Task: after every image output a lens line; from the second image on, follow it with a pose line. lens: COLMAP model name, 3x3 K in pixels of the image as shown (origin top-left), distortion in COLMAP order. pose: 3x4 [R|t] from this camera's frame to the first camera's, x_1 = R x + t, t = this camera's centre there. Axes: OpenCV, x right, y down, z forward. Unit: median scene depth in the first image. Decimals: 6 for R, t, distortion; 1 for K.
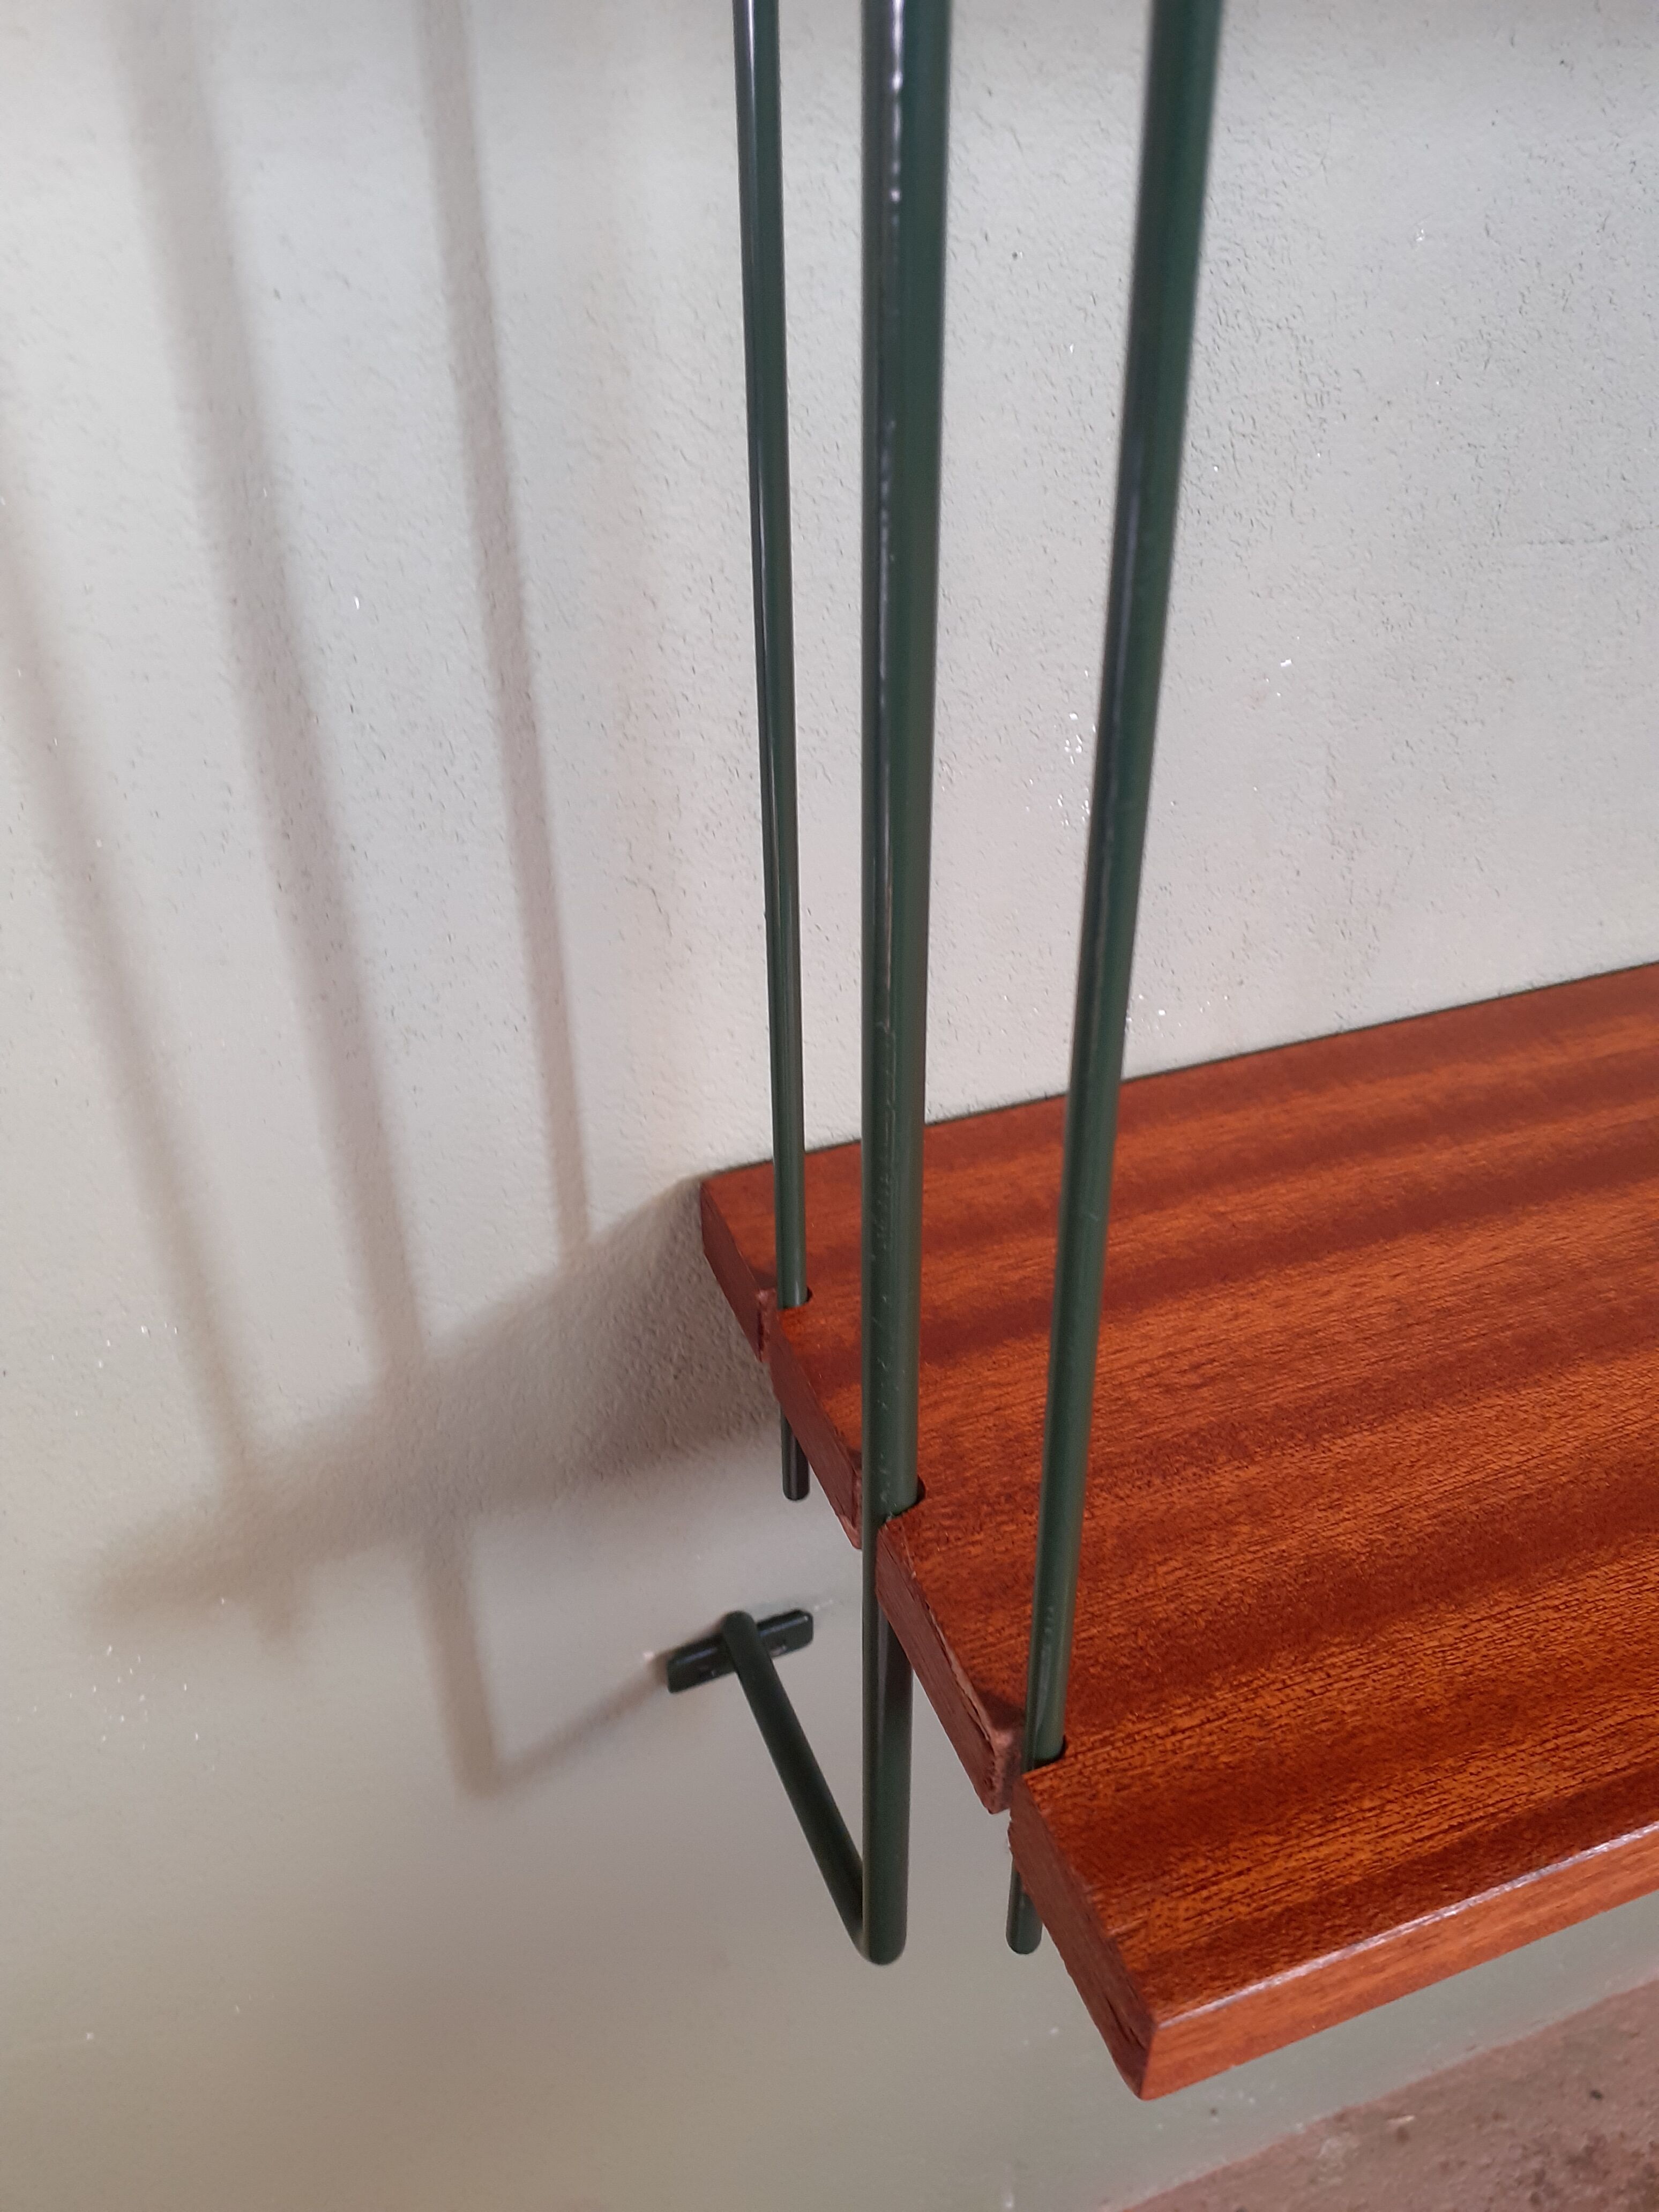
lens RADIAL K [[1757.4, 0, 846.4], [0, 1757.4, 1107.8], [0, 0, 1]] dist [0.030864, -0.044888]
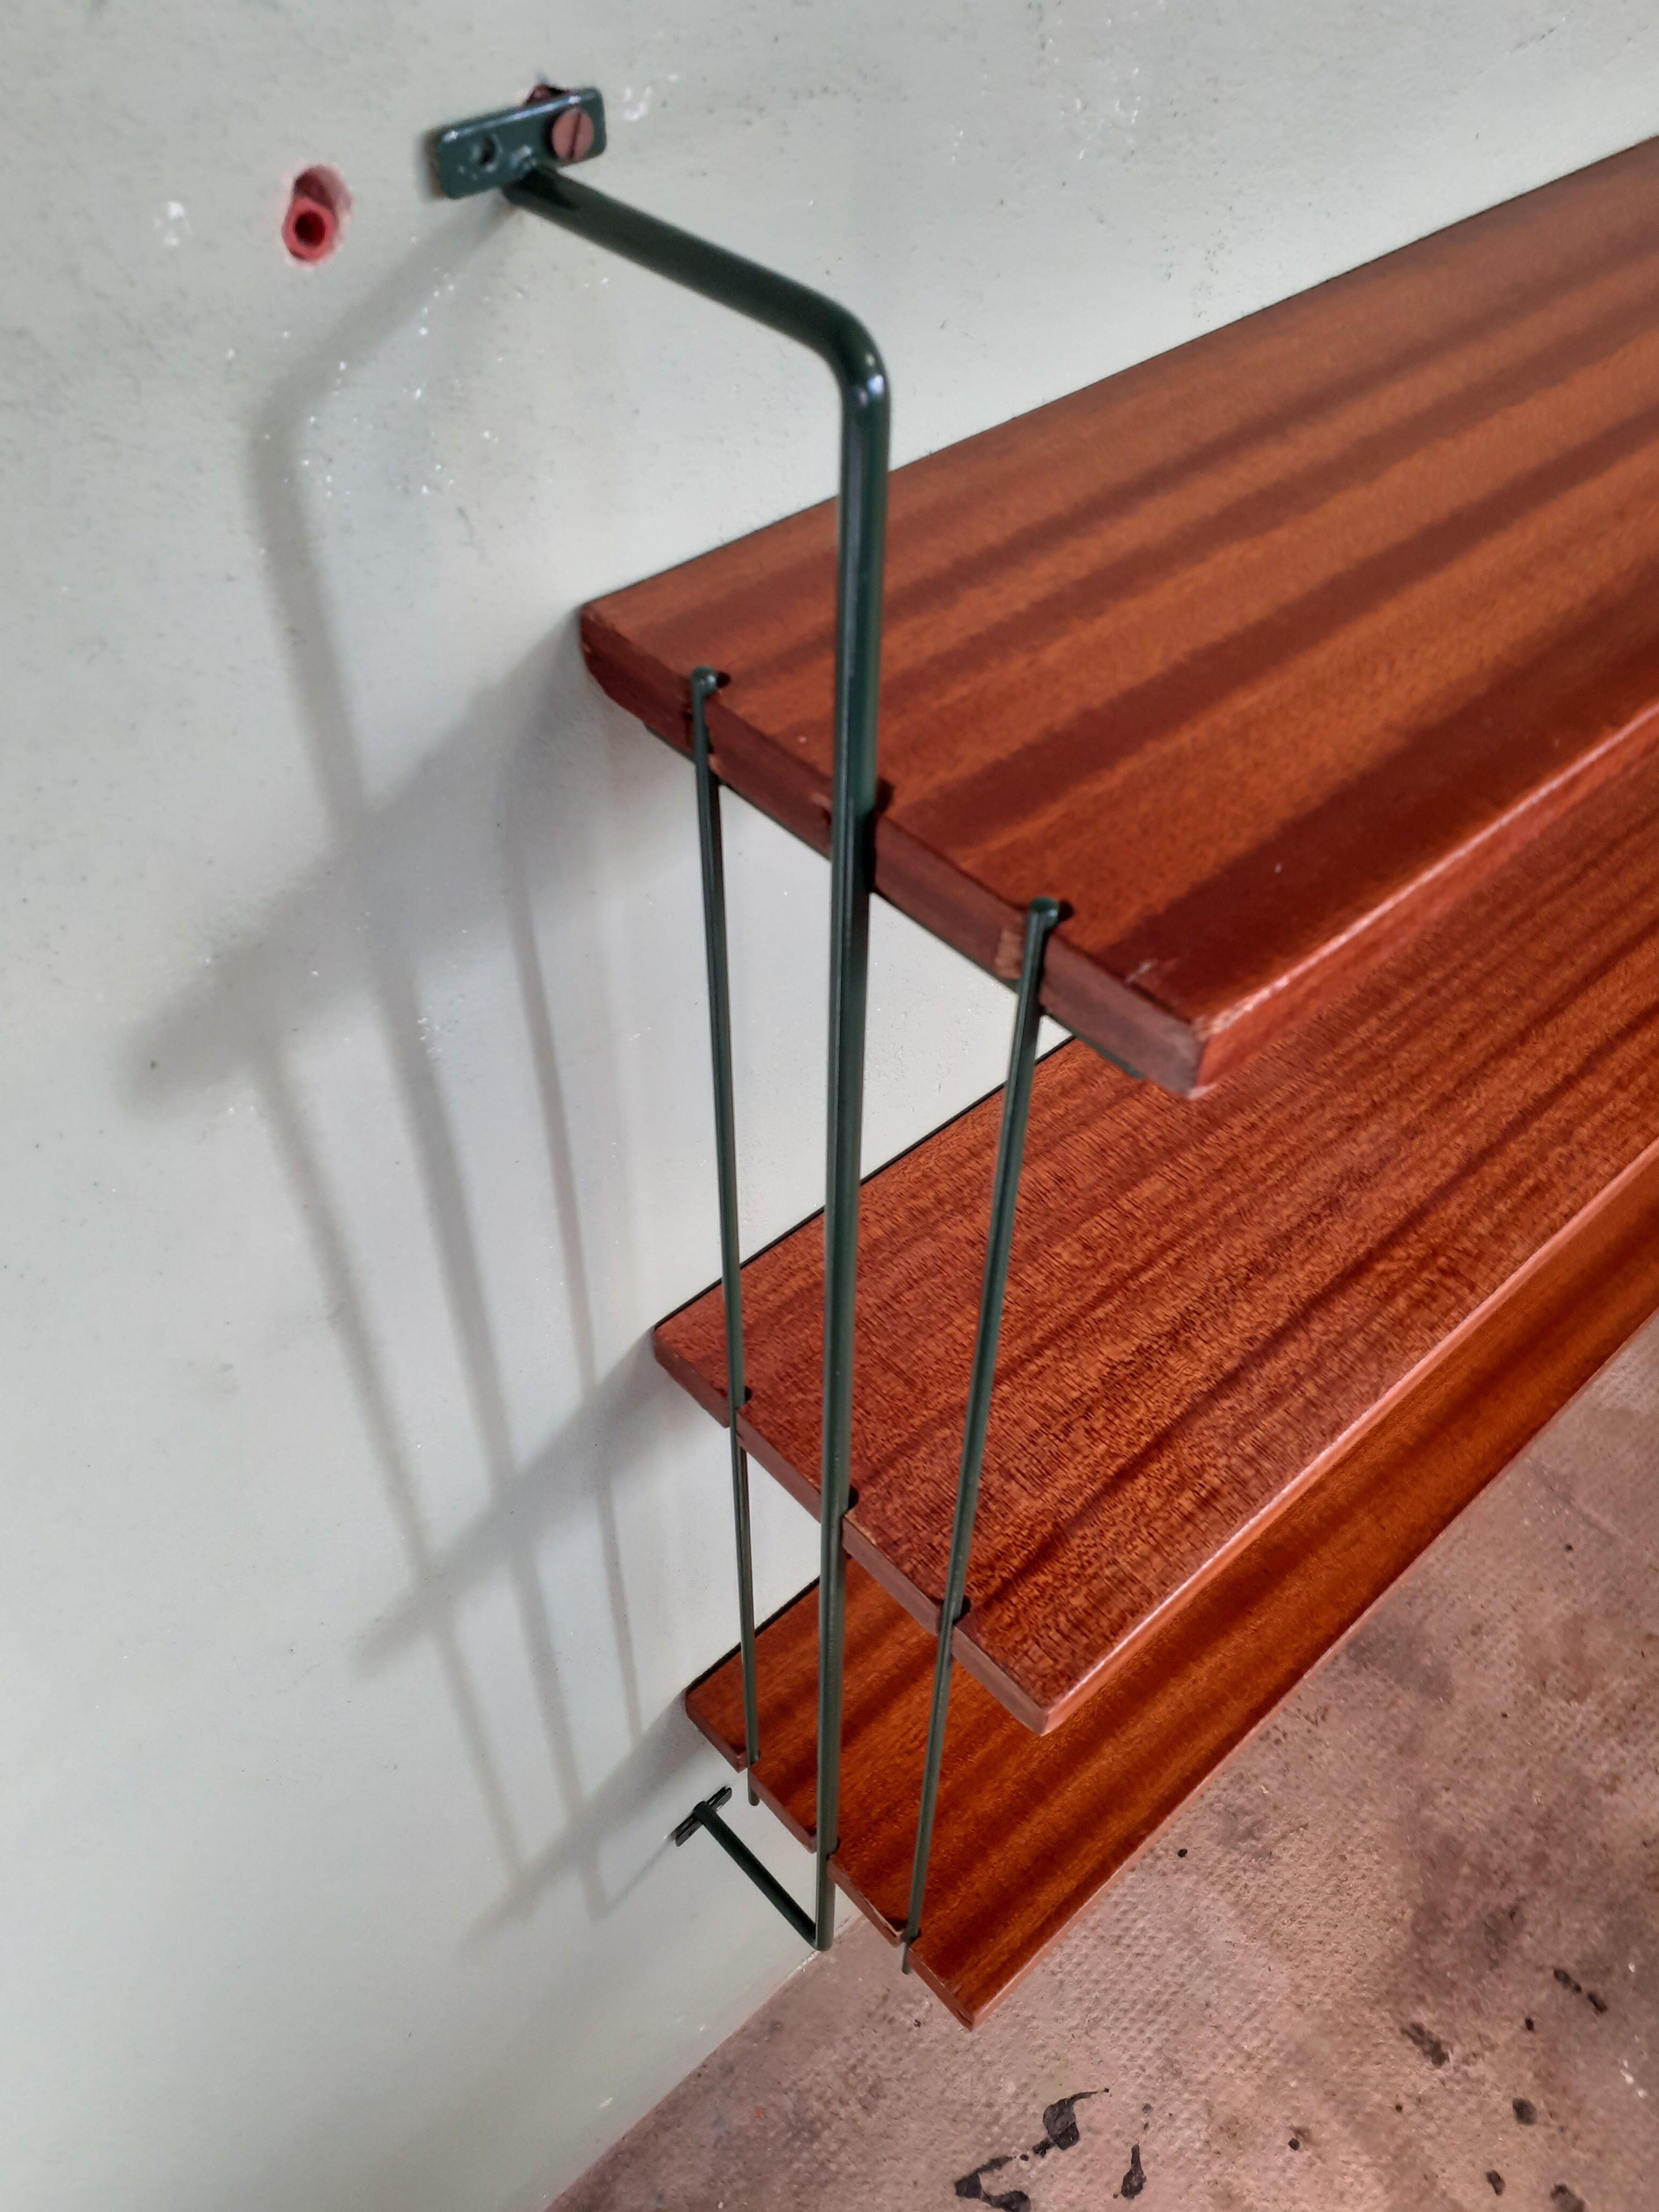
lens RADIAL K [[1757.4, 0, 810.5], [0, 1757.4, 1109.1], [0, 0, 1]] dist [0.030864, -0.044888]
pose [[0.933095, -0.258209, 0.250323, -0.300493], [0.194088, 0.947550, 0.253926, -1.199738], [-0.302759, -0.188353, 0.934270, -1.009038]]
